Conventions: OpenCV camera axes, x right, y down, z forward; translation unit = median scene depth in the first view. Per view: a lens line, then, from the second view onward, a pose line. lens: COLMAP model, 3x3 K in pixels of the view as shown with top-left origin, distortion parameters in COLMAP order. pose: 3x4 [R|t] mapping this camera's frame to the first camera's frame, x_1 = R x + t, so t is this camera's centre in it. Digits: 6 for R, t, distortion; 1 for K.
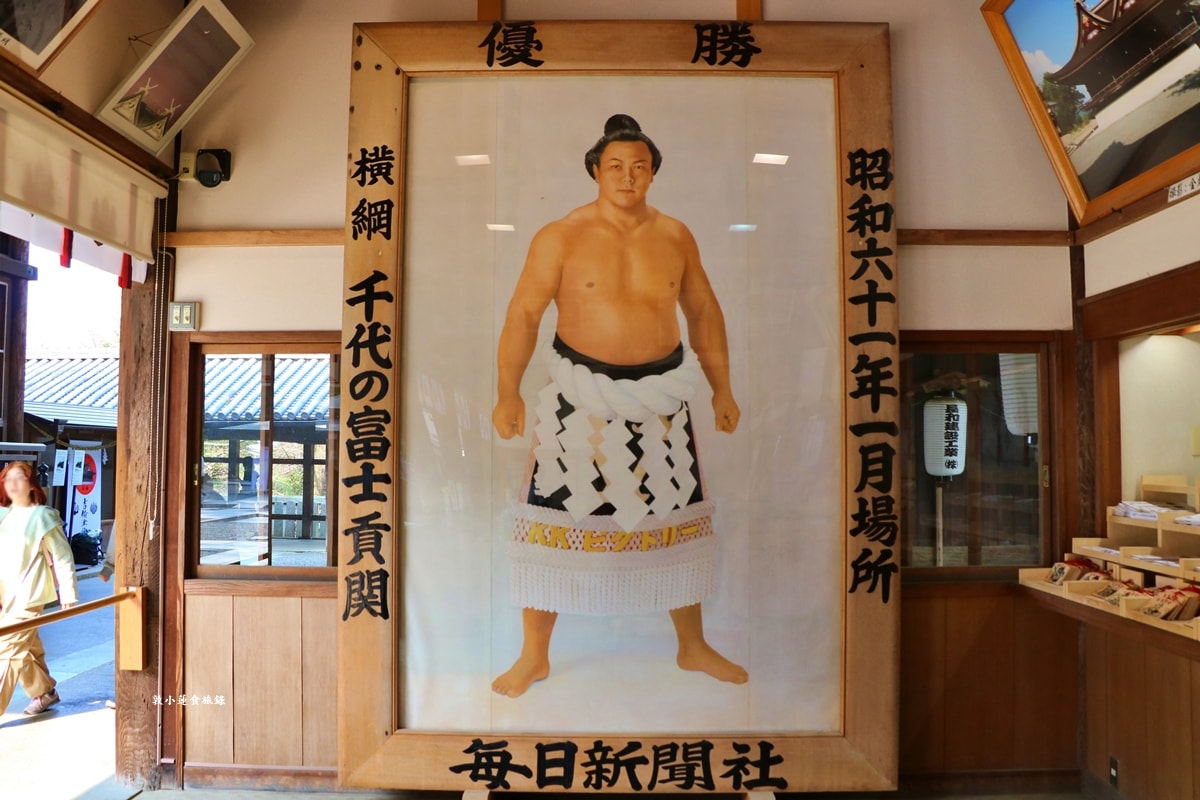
lens RADIAL K [[1008.2, 0, 600.0], [0, 1008.2, 400.0], [0, 0, 1]] dist [-0.159744, 0.008978]
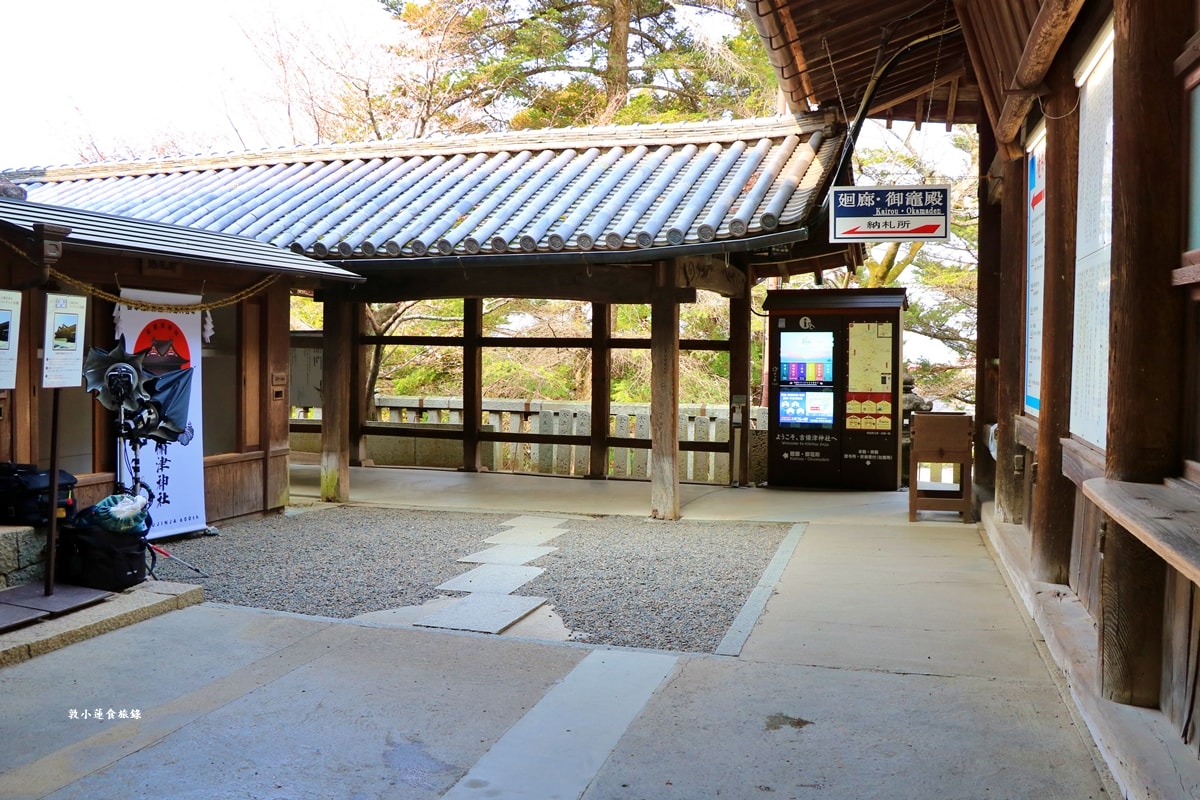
lens RADIAL K [[1191.8, 0, 600.0], [0, 1191.8, 400.0], [0, 0, 1]] dist [-0.000745, 0.000547]
pose [[0.970266, 0.013165, -0.241682, -0.155406], [0.010628, 0.995239, 0.096881, 0.035164], [0.241807, -0.096568, 0.965507, 0.411728]]
